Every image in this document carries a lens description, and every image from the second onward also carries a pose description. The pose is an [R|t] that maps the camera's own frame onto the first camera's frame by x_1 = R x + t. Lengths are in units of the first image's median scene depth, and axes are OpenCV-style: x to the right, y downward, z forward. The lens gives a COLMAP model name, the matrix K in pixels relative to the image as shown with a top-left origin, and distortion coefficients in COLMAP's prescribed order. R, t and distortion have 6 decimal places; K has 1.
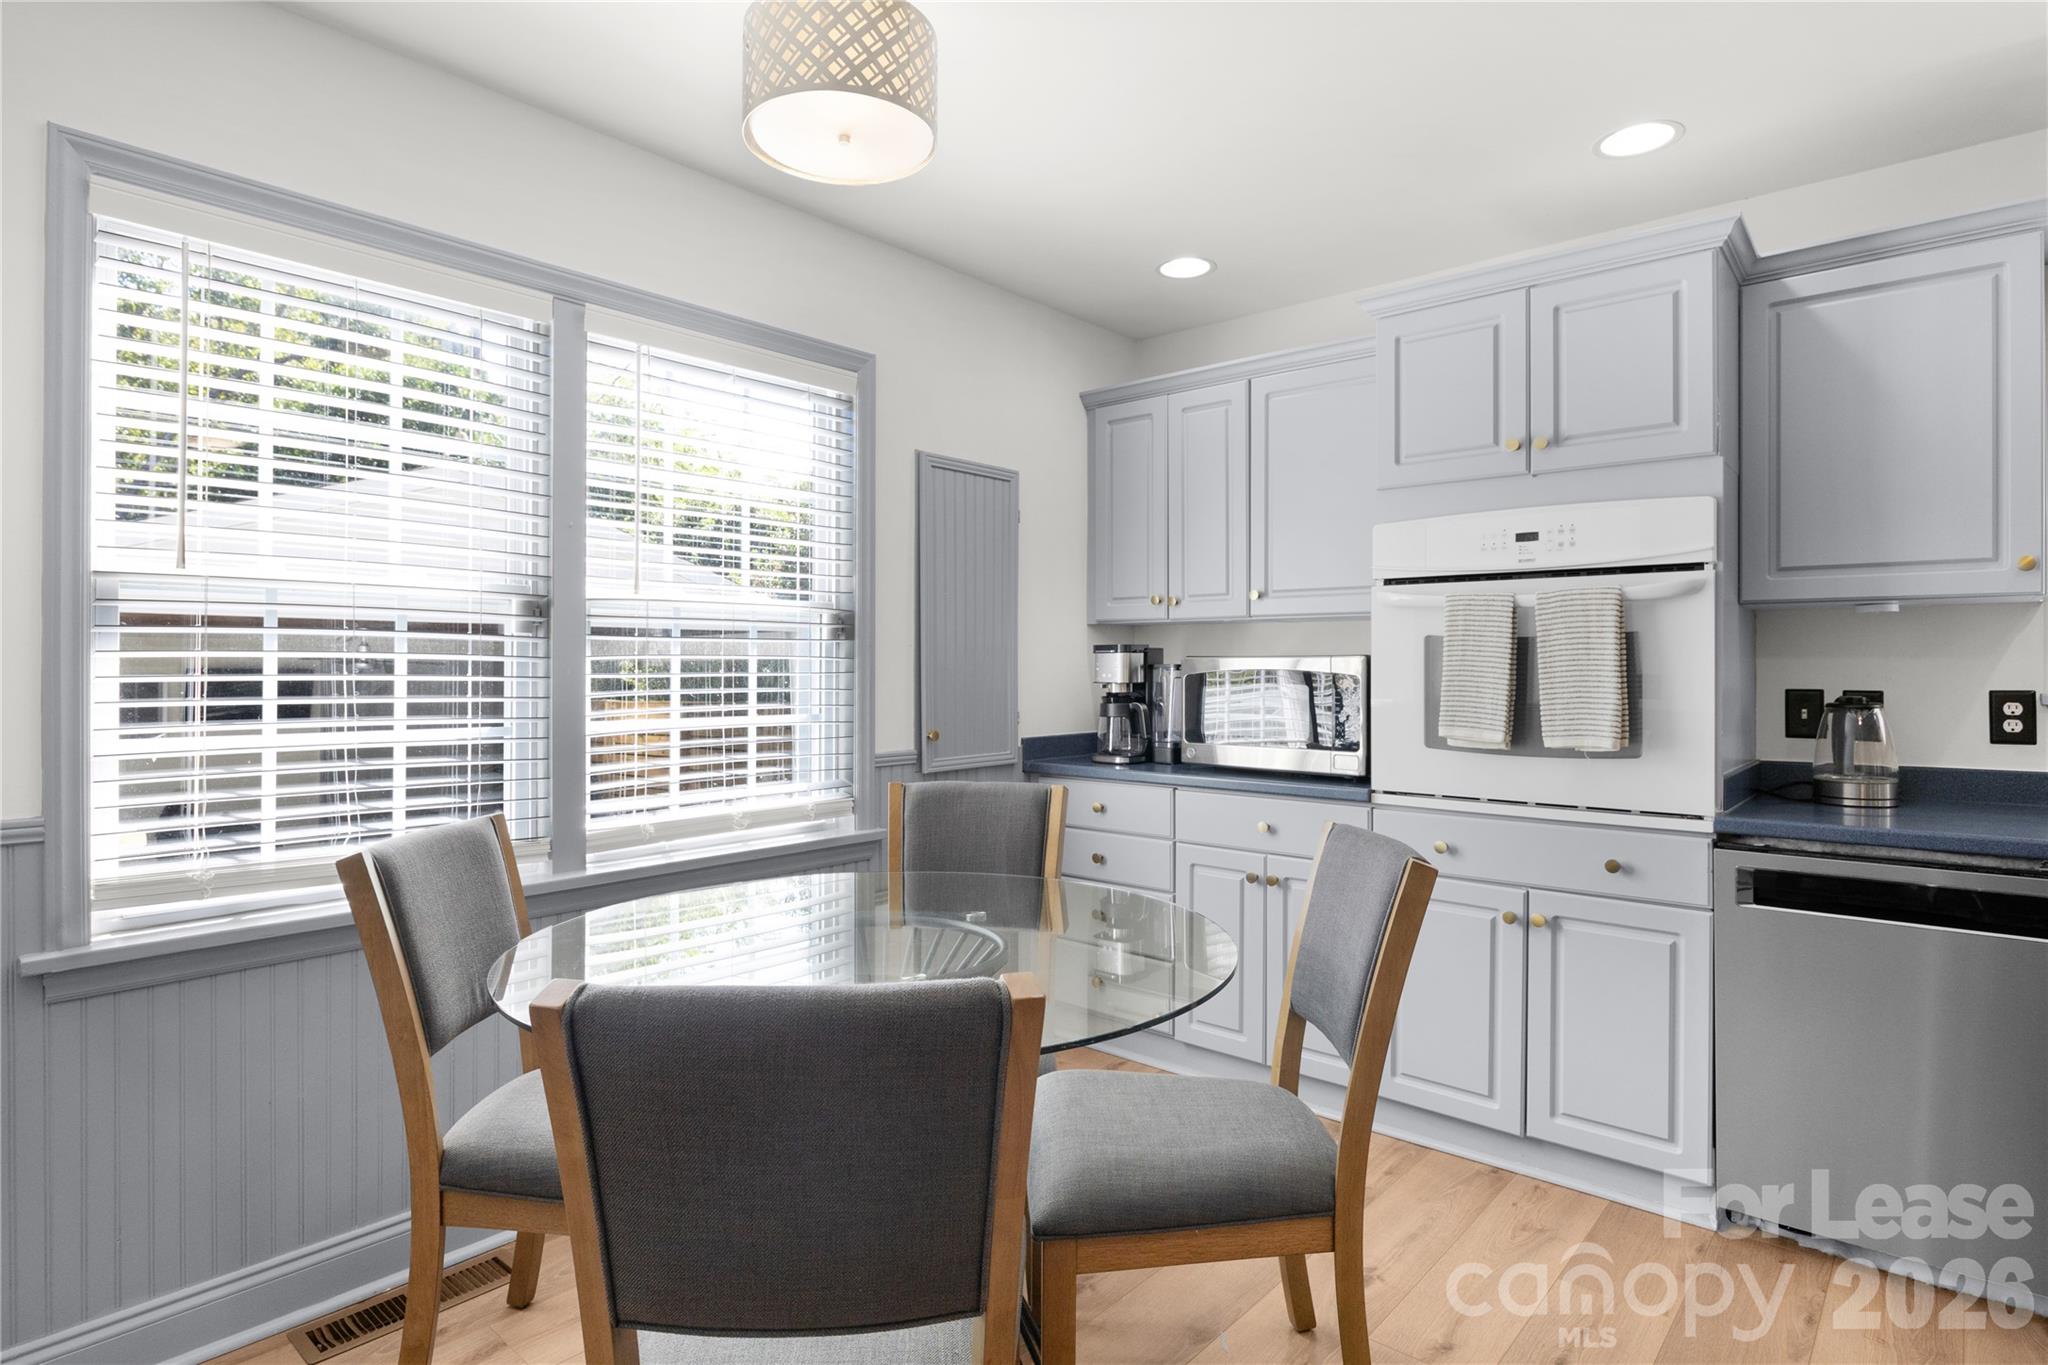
lens RADIAL K [[1065.4, 0, 1023.5], [0, 1065.4, 674.0], [0, 0, 1]] dist [-0.012736, 0.001342]
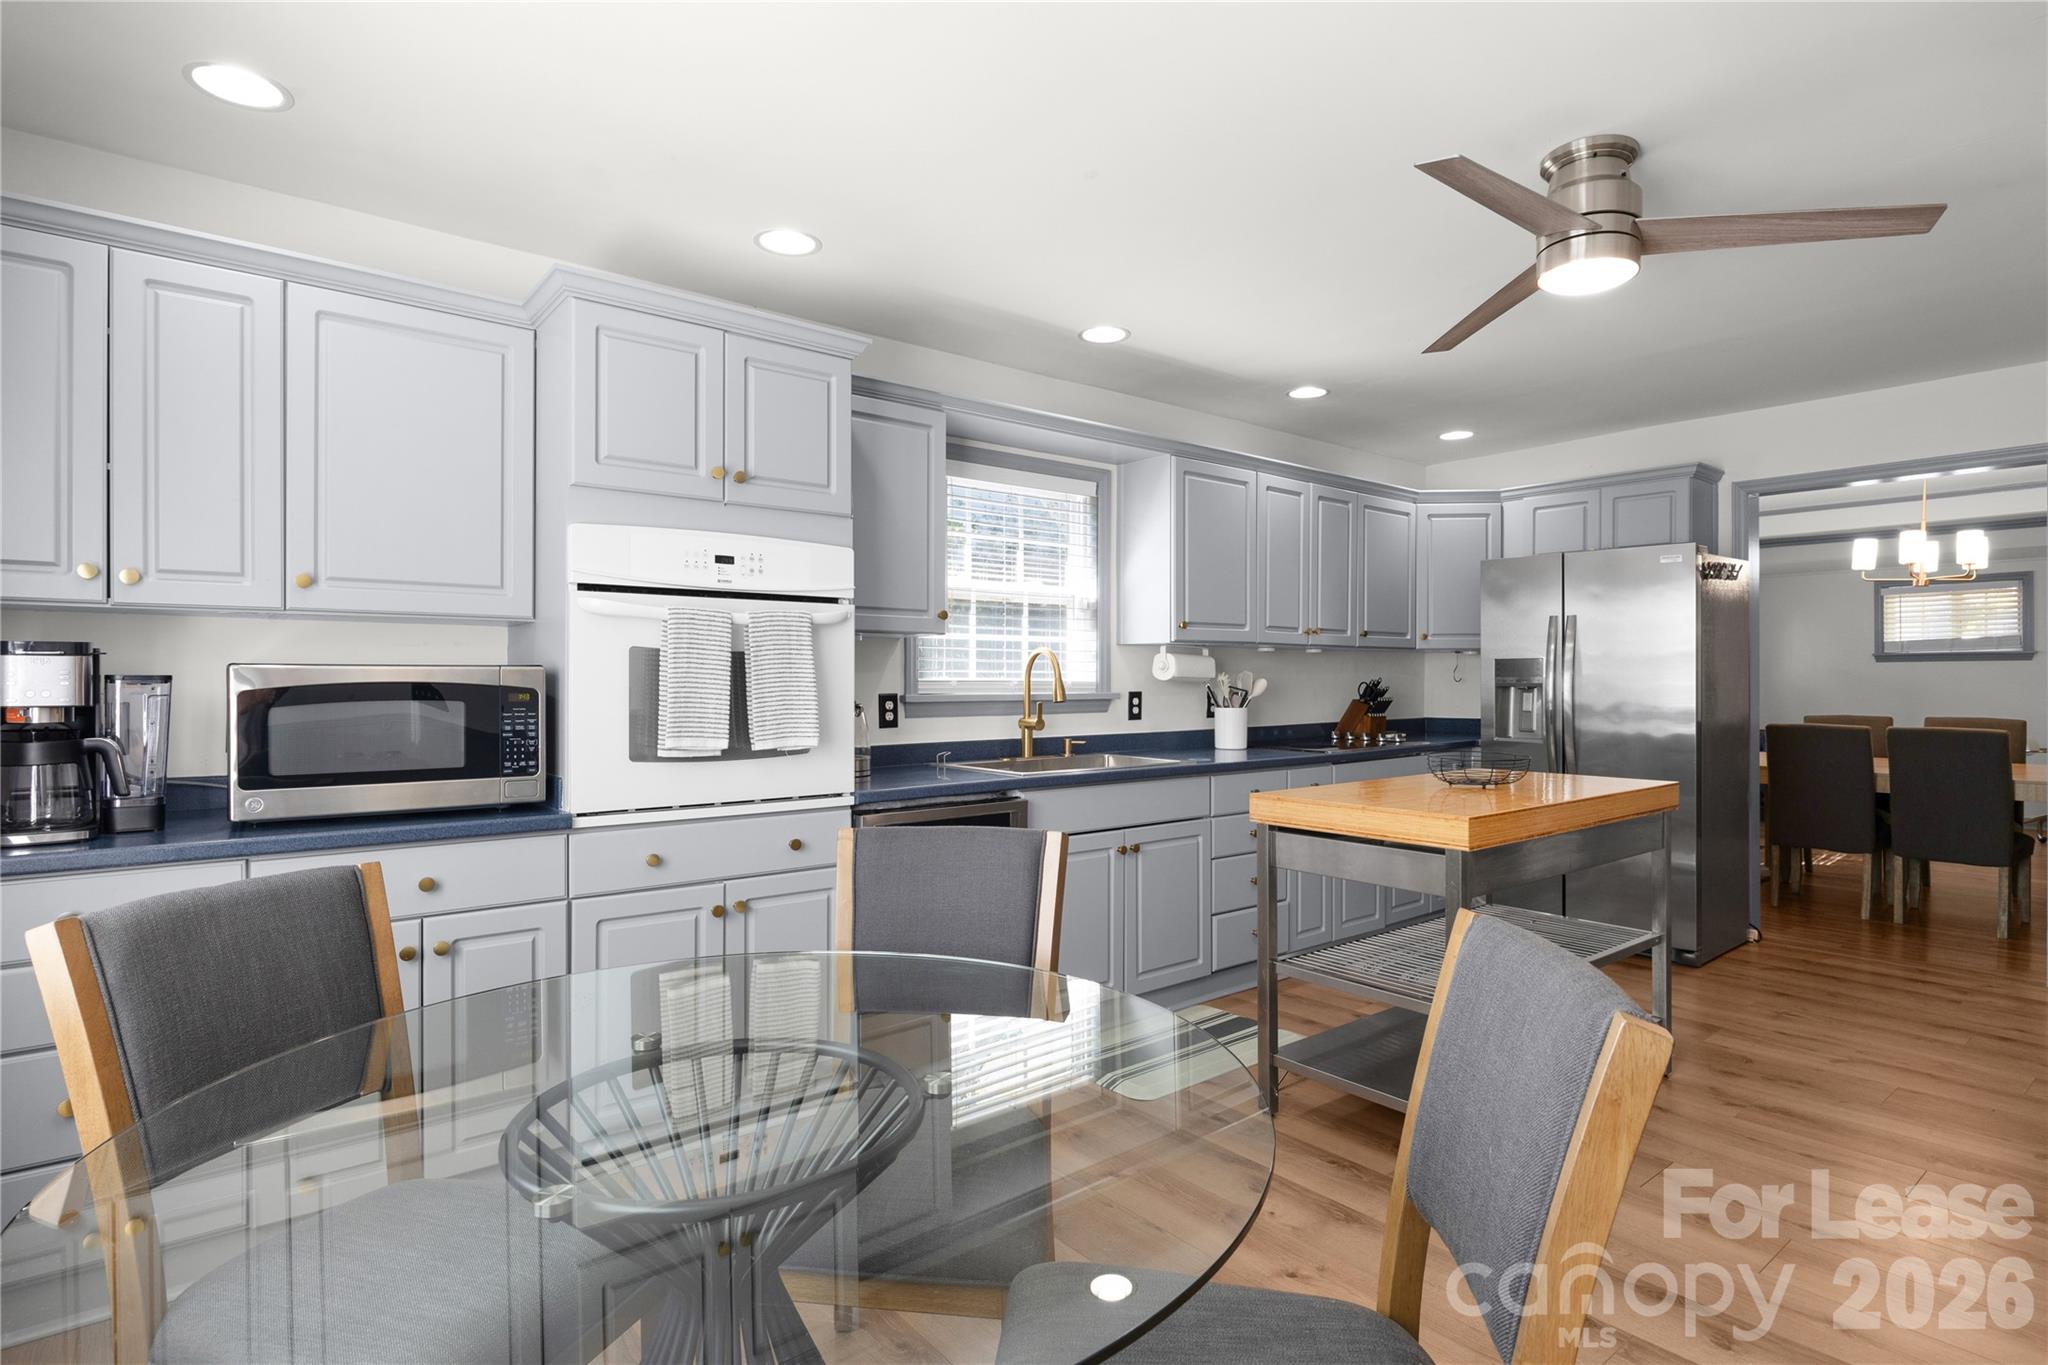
lens RADIAL K [[1047.0, 0, 1029.3], [0, 1047.0, 690.5], [0, 0, 1]] dist [-0.001193, -0.000188]
pose [[0.170610, -0.011498, 0.985272, -0.544896], [0.007383, 0.999919, 0.010390, -0.003492], [-0.985311, 0.005502, 0.170681, 0.517574]]
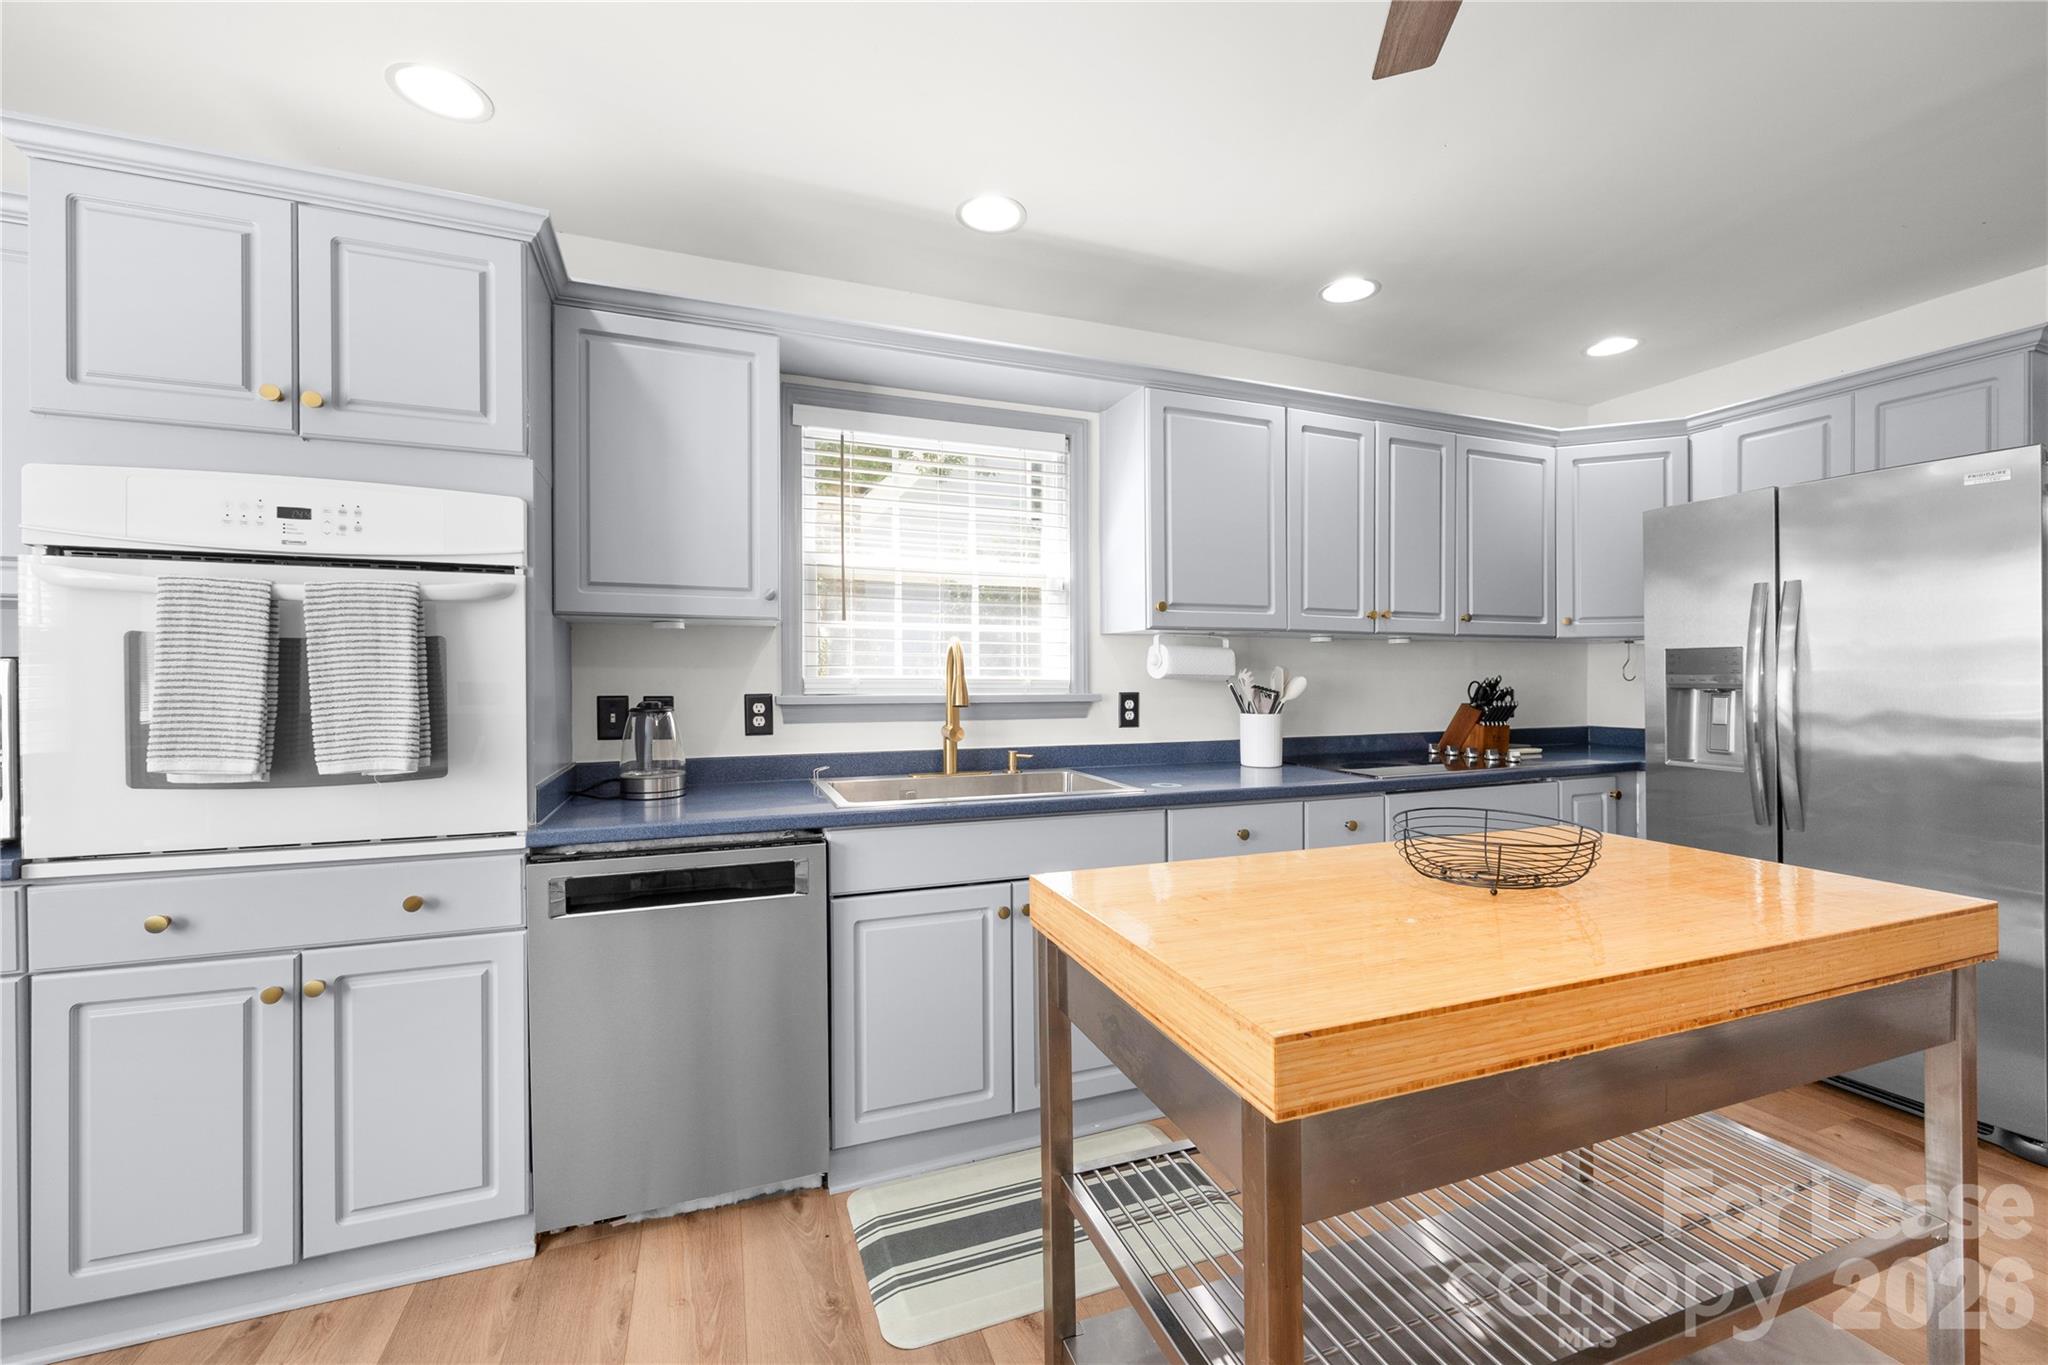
lens RADIAL K [[839.8, 0, 1030.2], [0, 839.8, 682.2], [0, 0, 1]] dist [-0.000334, -0.000266]
pose [[0.462363, -0.005840, 0.886671, 0.172202], [0.005931, 0.999976, 0.003493, -0.000541], [-0.886671, 0.003644, 0.462387, 0.220866]]
